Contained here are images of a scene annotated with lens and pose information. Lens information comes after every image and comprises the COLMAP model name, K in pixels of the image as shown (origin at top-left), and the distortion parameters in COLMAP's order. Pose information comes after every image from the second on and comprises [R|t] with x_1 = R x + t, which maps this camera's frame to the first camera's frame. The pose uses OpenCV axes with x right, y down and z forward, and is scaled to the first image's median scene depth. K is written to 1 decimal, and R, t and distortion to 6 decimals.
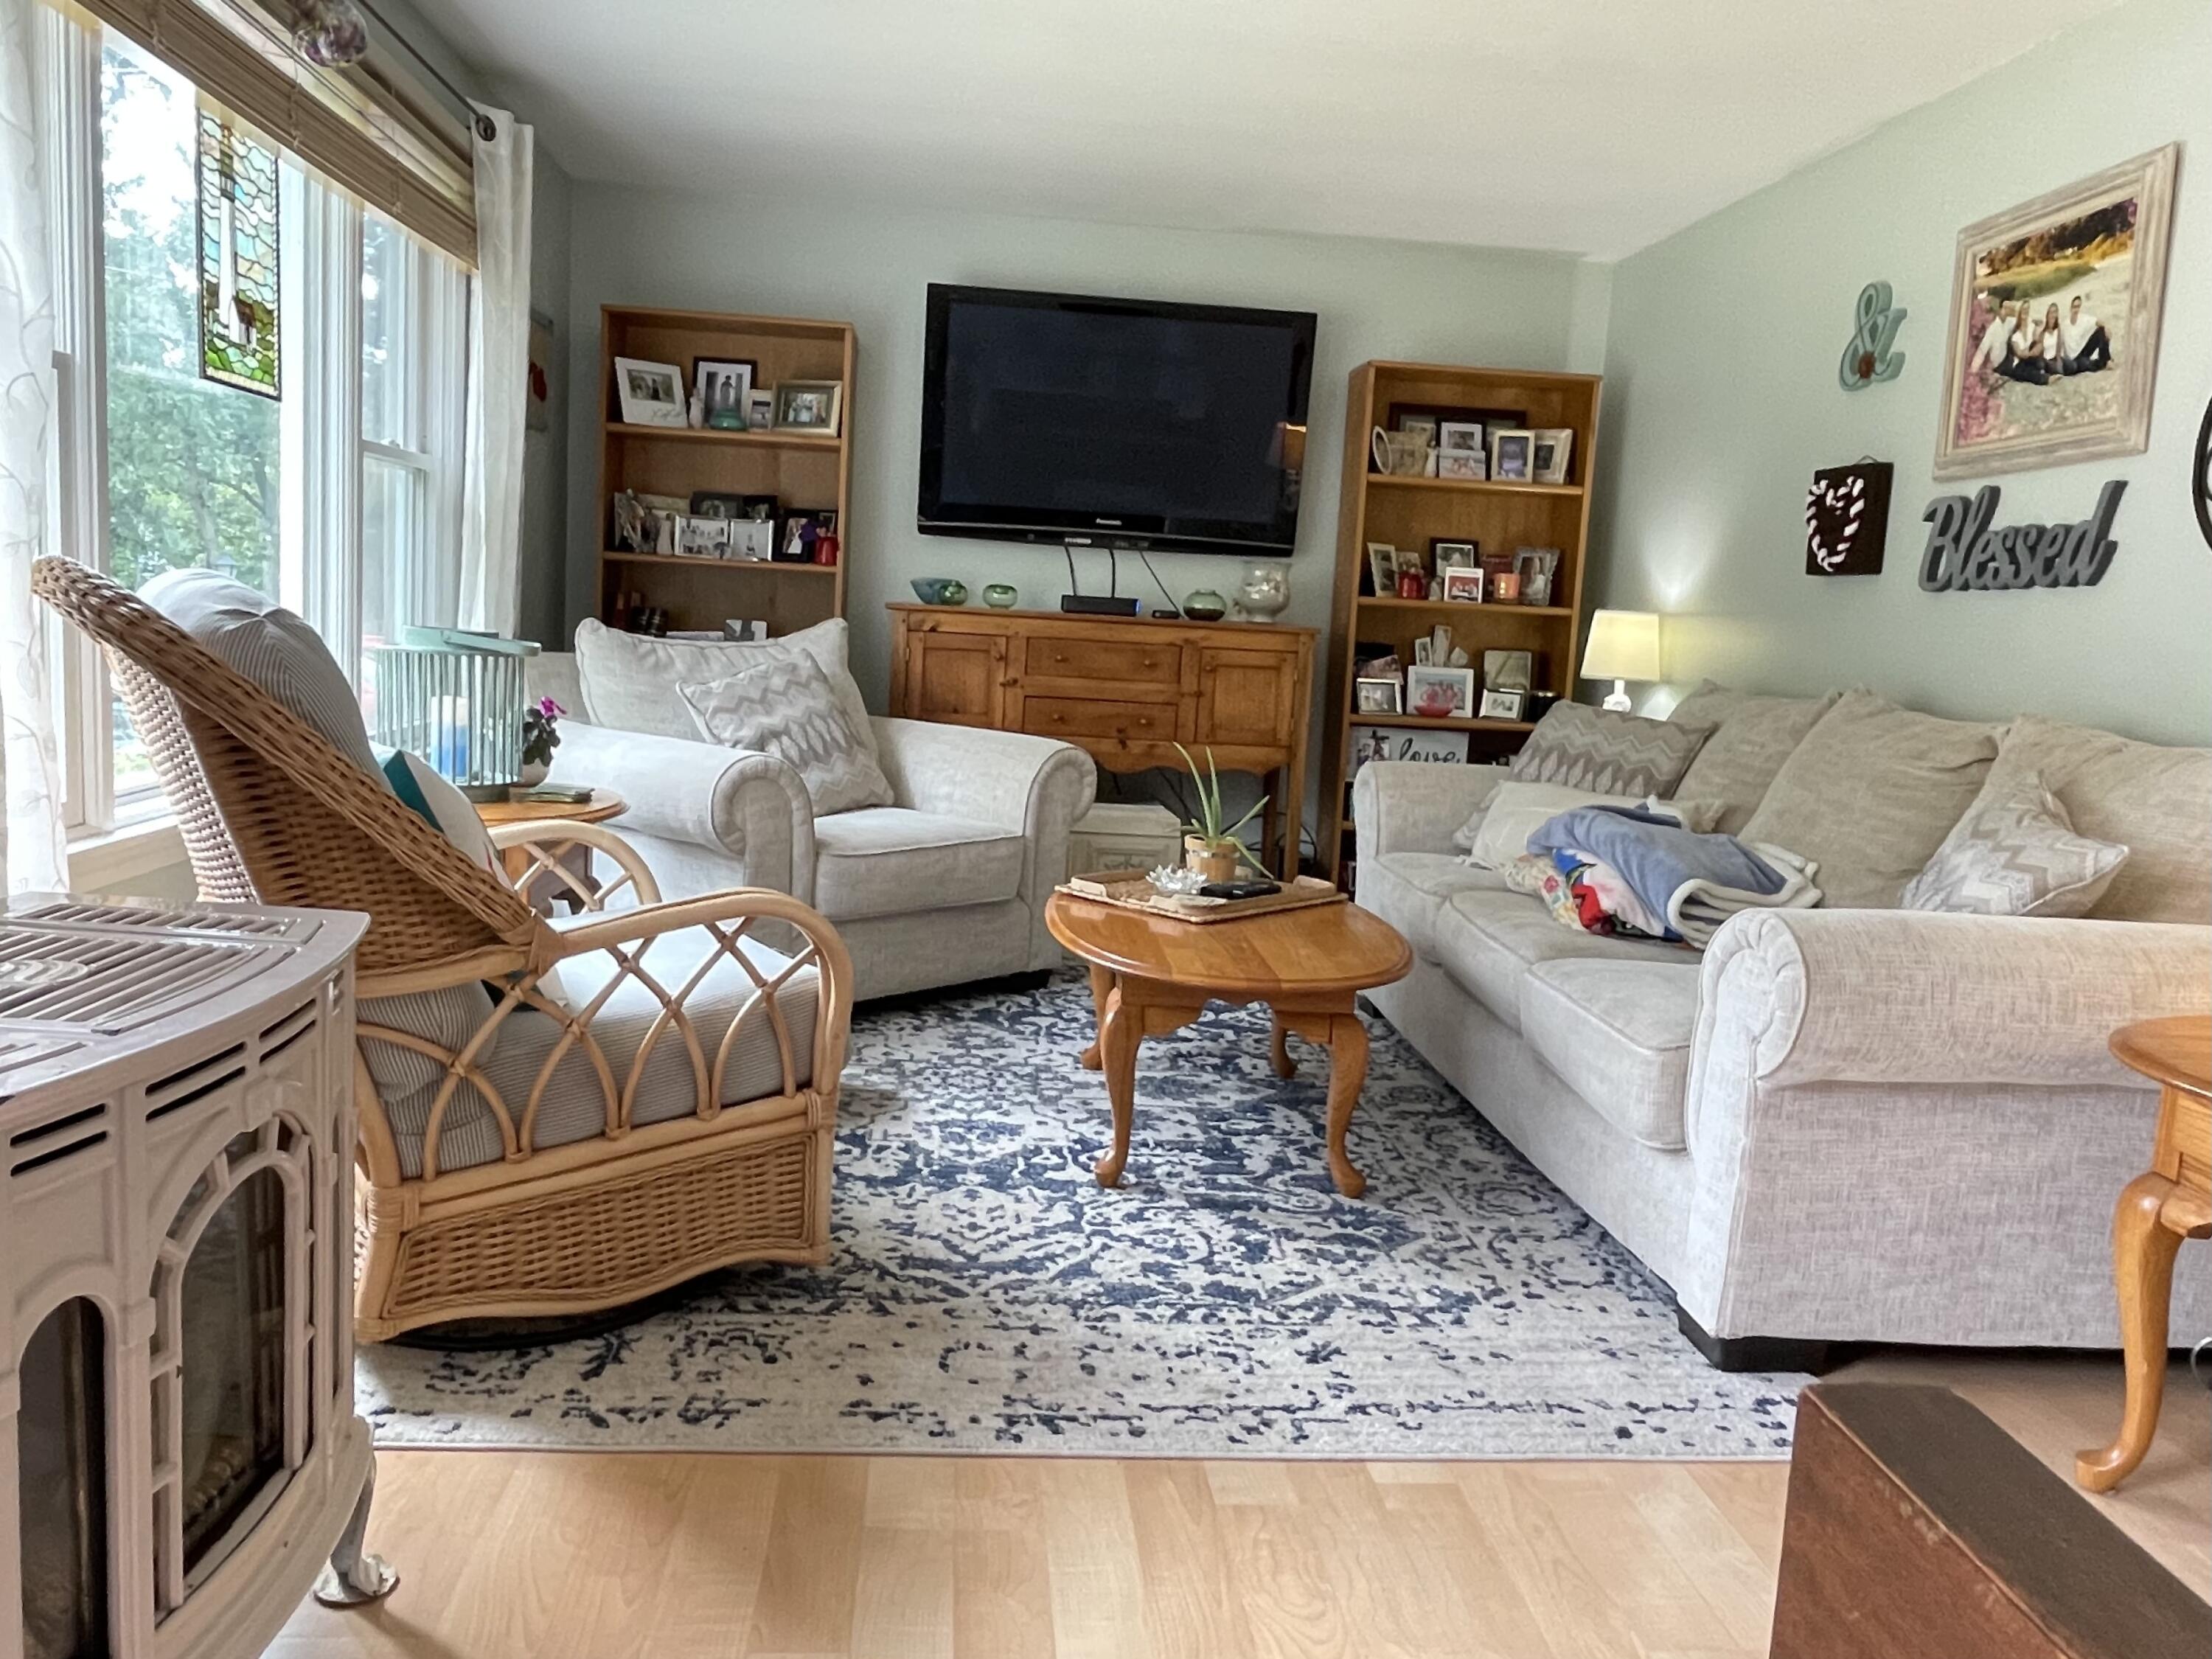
lens RADIAL K [[1637.3, 0, 1102.2], [0, 1637.3, 823.1], [0, 0, 1]] dist [0.005370, -0.009725]
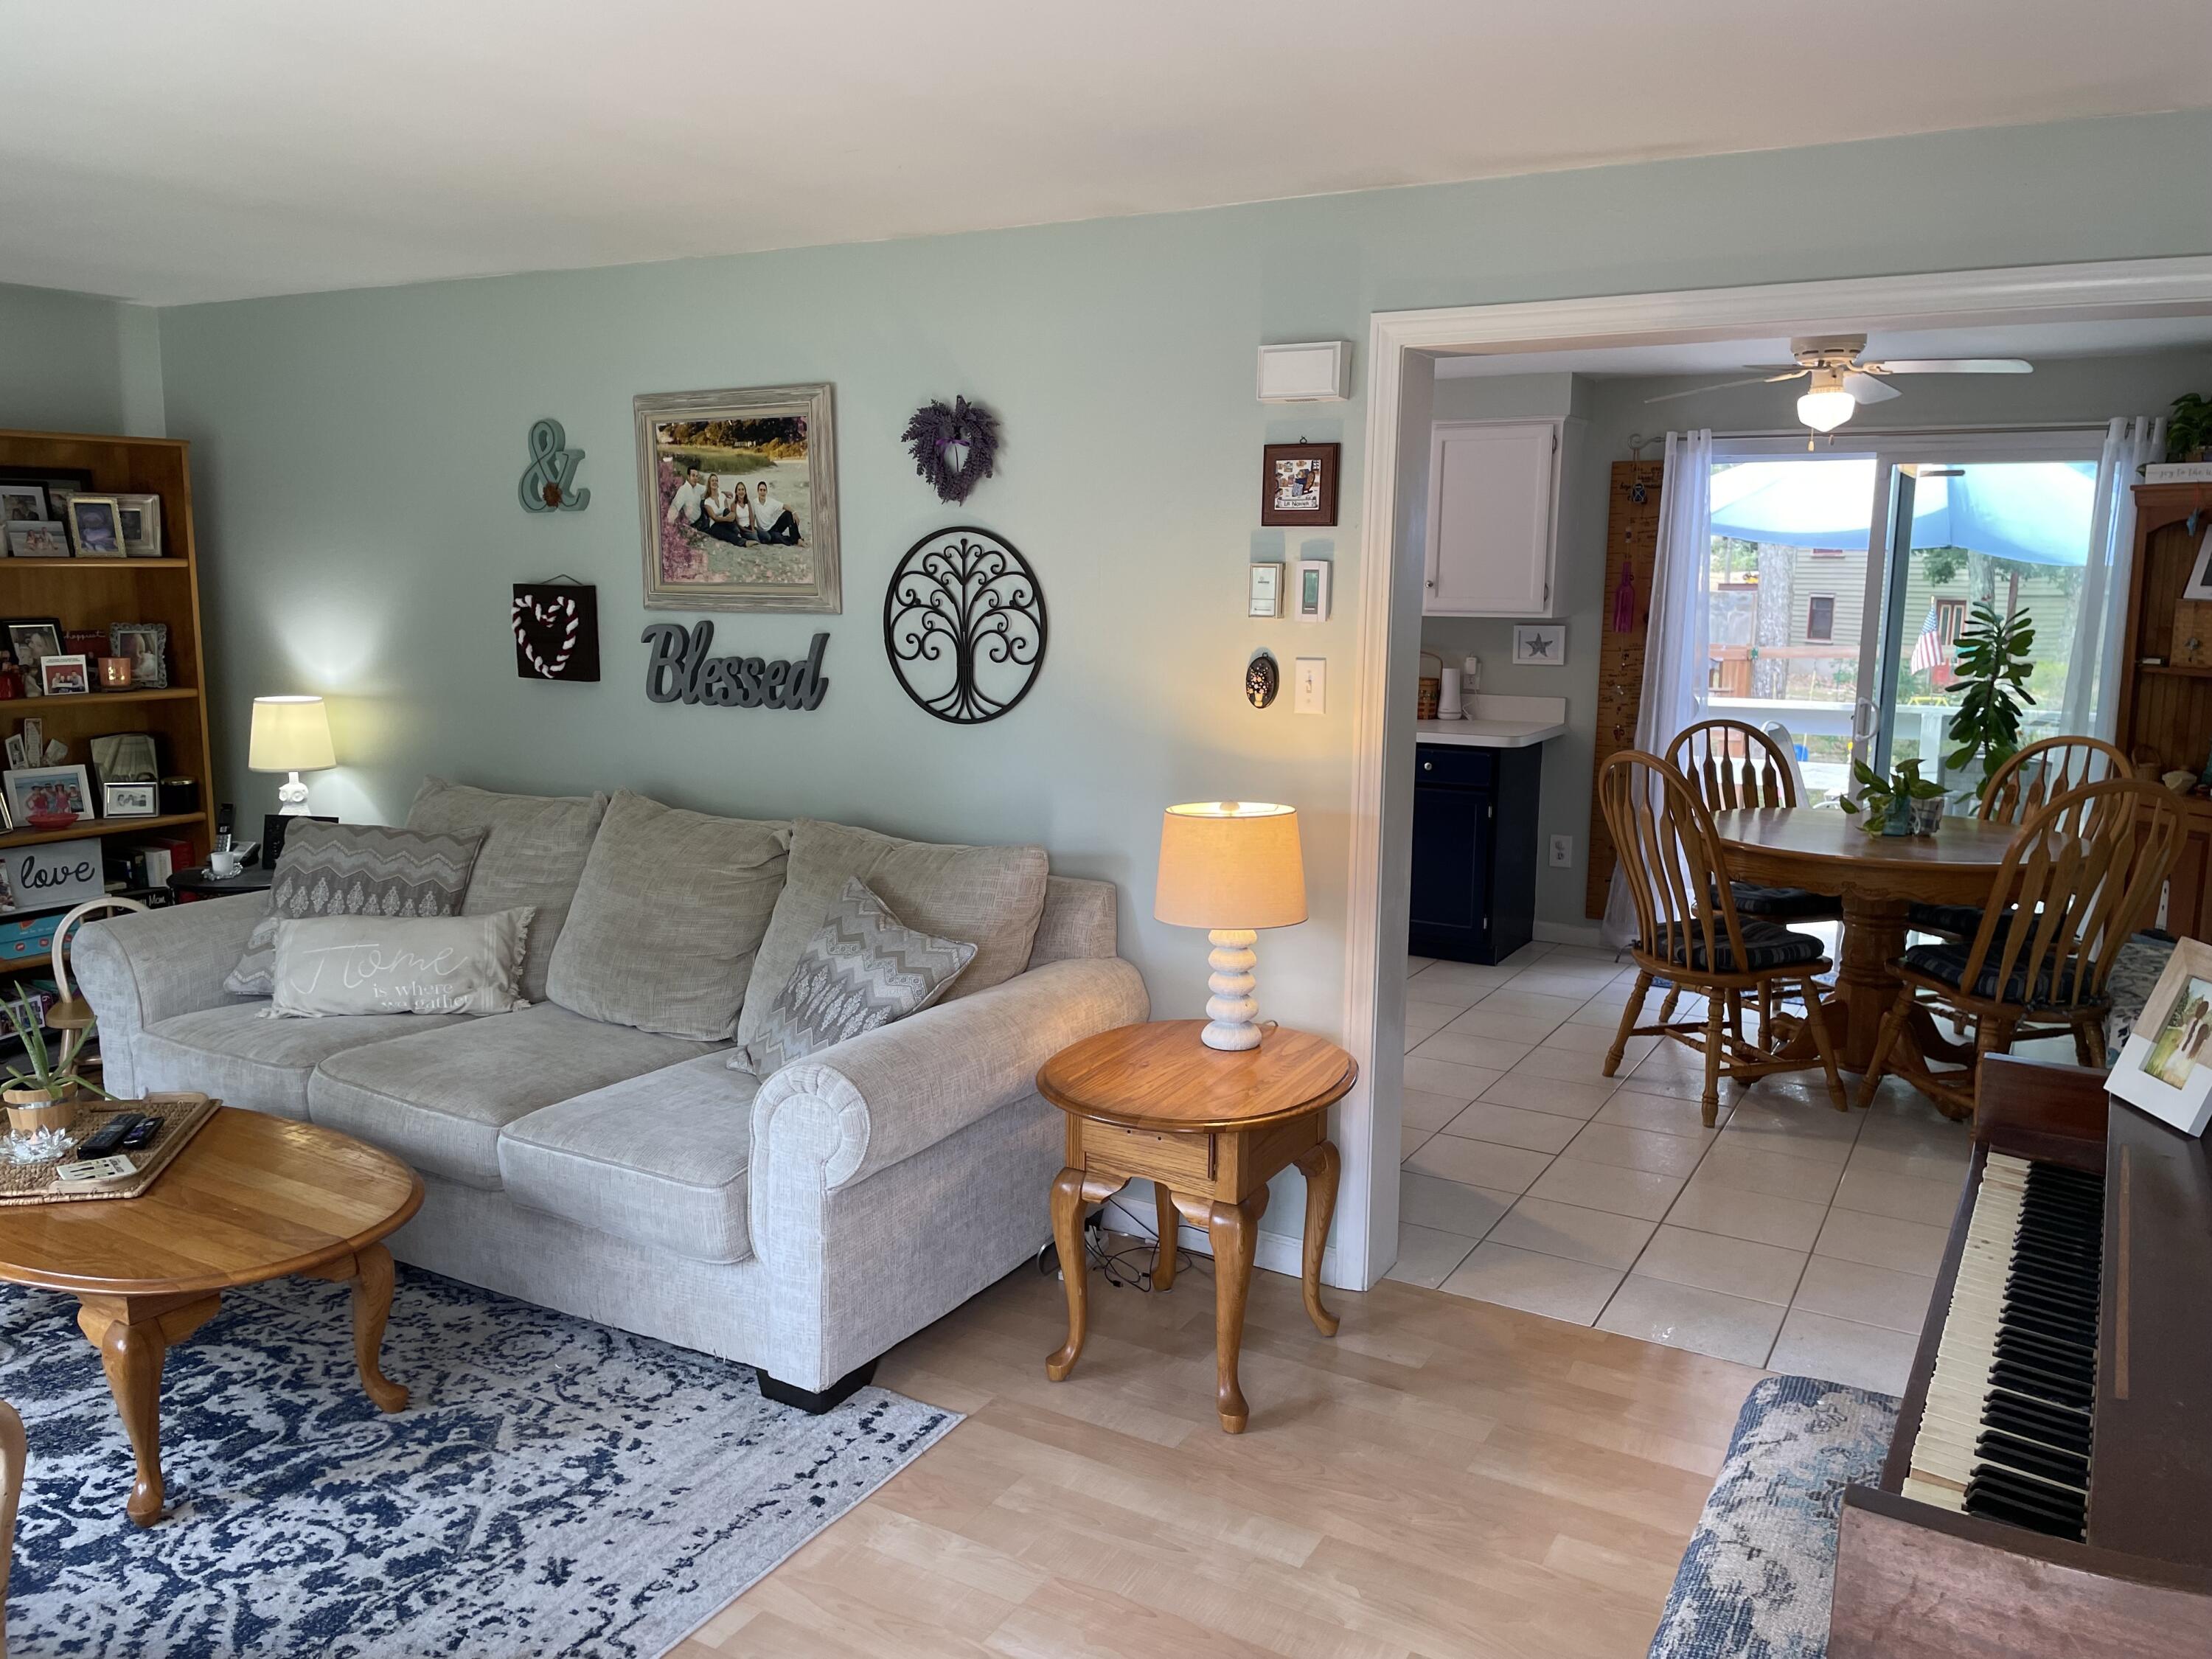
lens RADIAL K [[1662.3, 0, 1113.7], [0, 1662.3, 822.5], [0, 0, 1]] dist [0.099138, -0.123026]
pose [[0.570282, -0.174473, 0.802706, -0.335992], [0.123223, 0.984296, 0.126398, -0.186942], [-0.812154, 0.026829, 0.582826, 0.022136]]
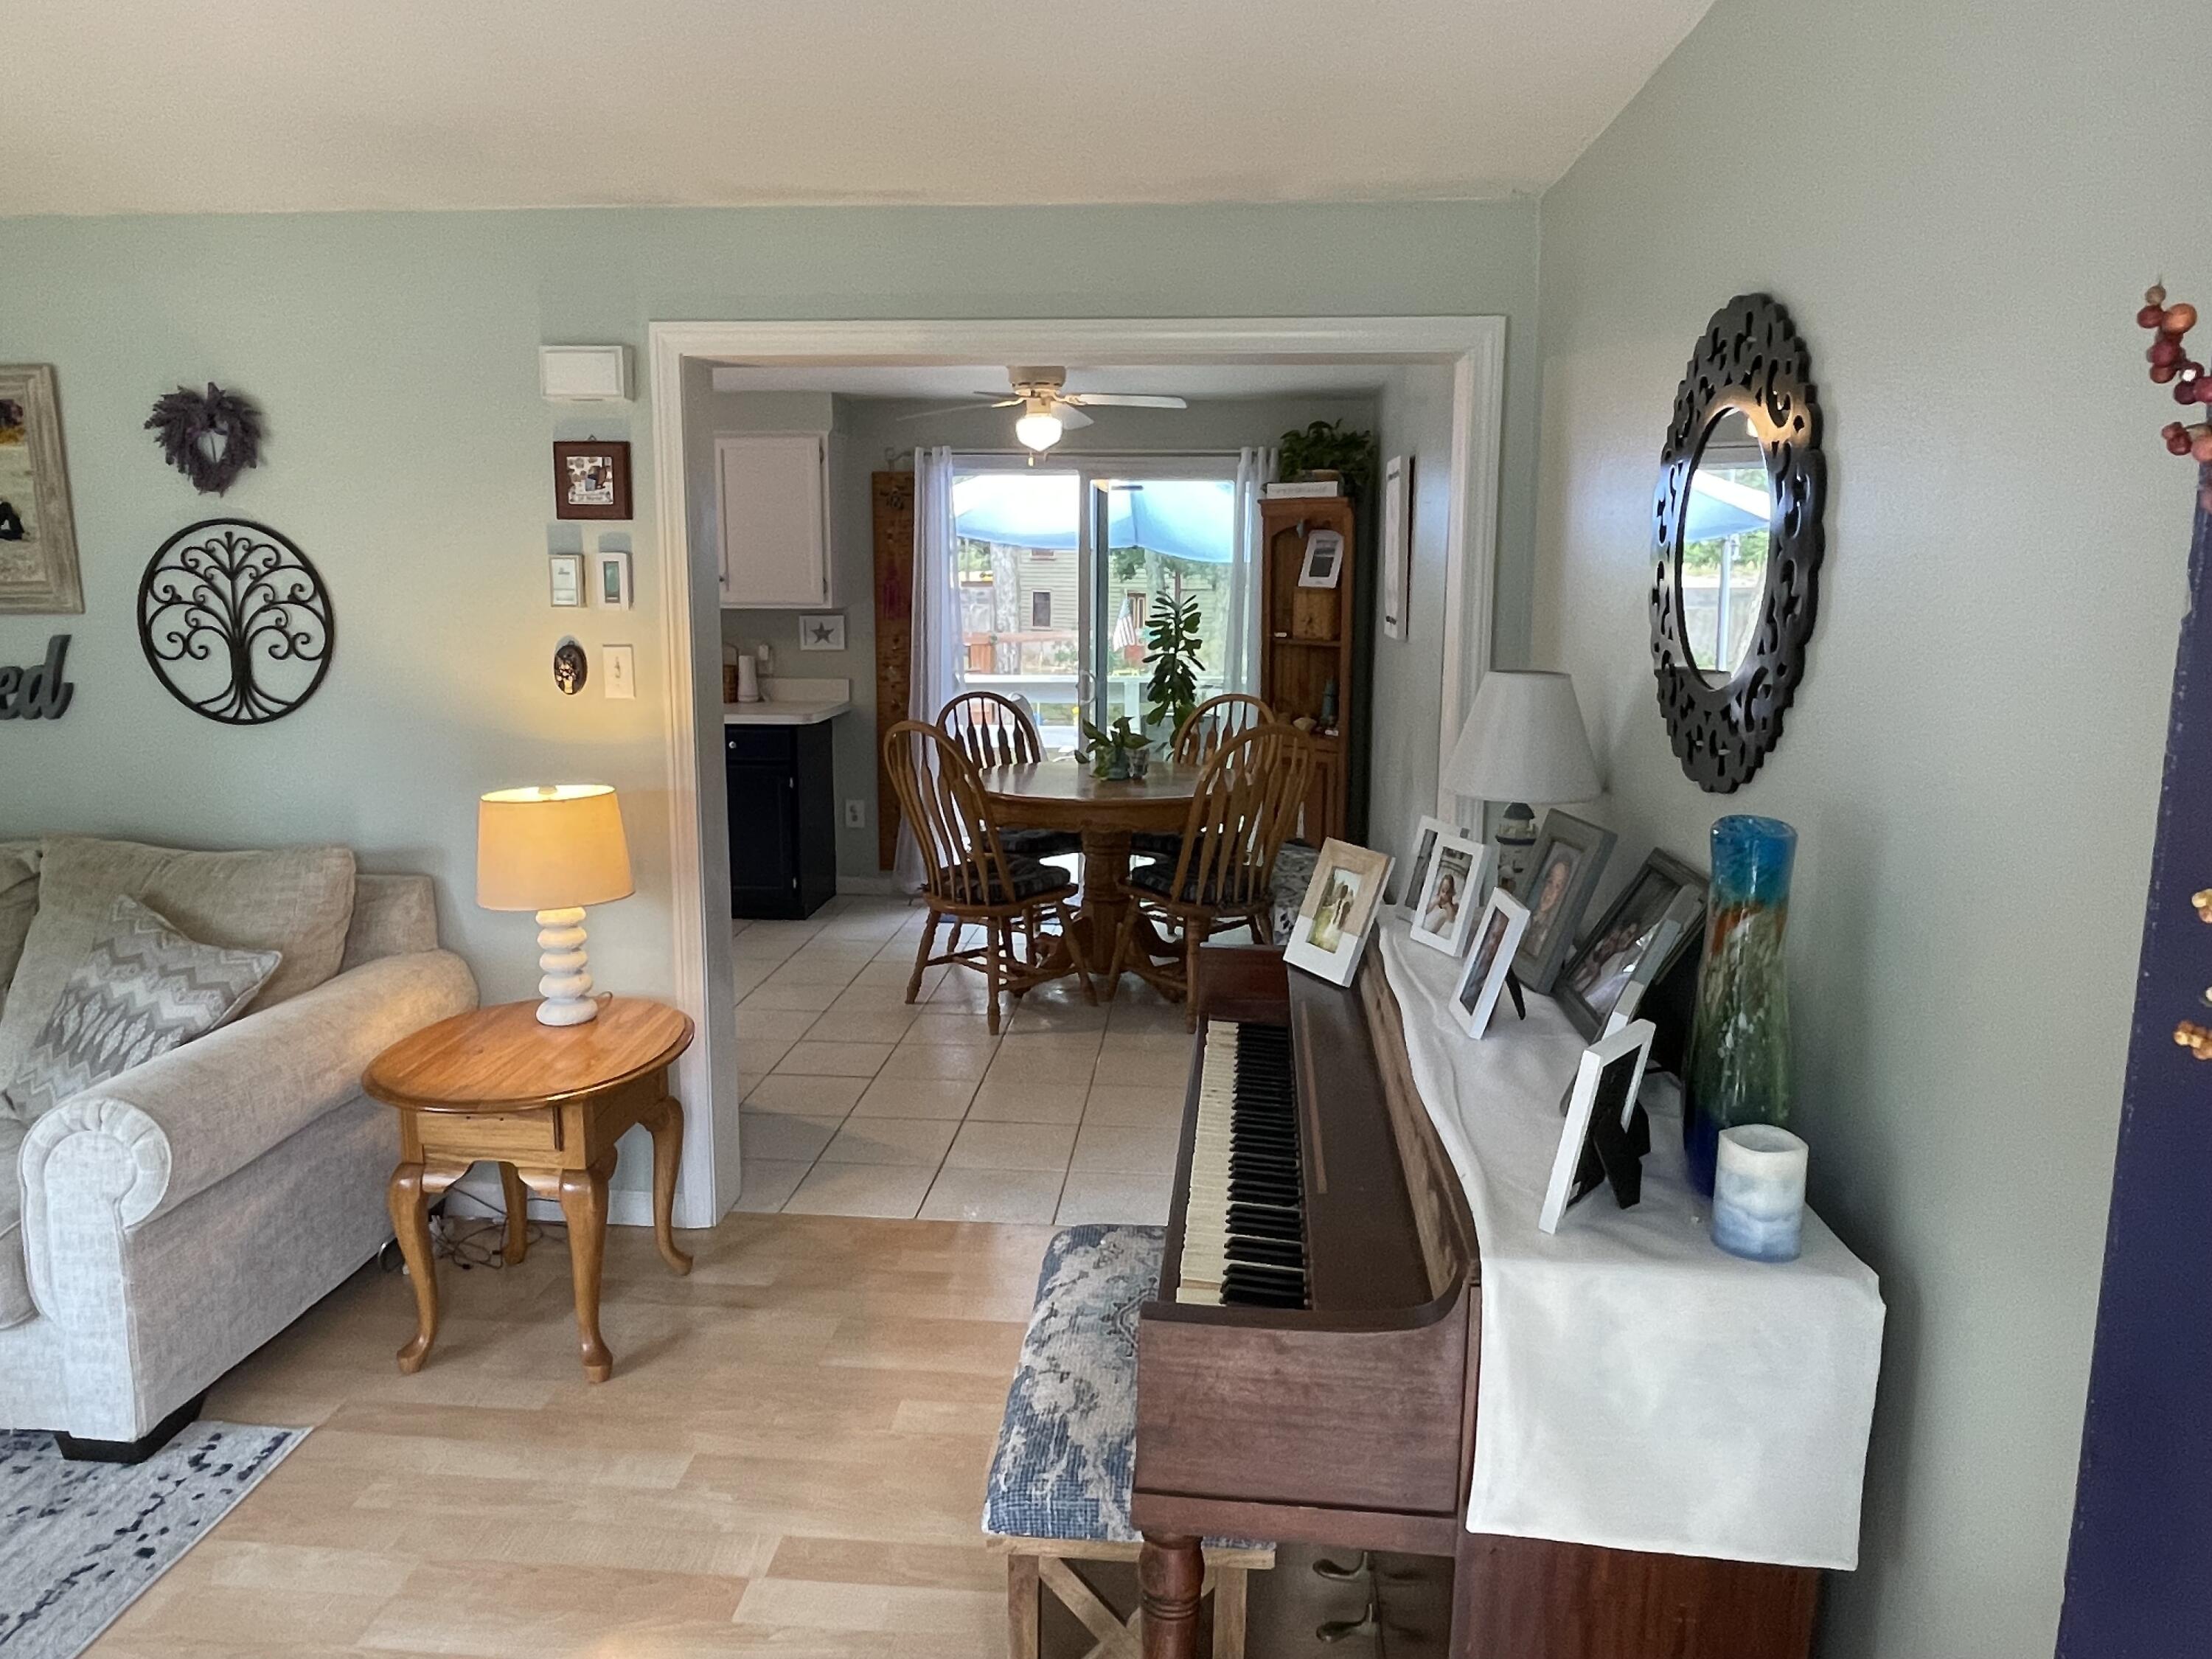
lens RADIAL K [[1493.4, 0, 1106.2], [0, 1493.4, 821.3], [0, 0, 1]] dist [-0.006251, 0.000435]
pose [[0.168407, -0.217599, 0.961400, -0.326728], [0.127393, 0.971955, 0.197673, -0.181631], [-0.977451, 0.089186, 0.191405, 0.034205]]
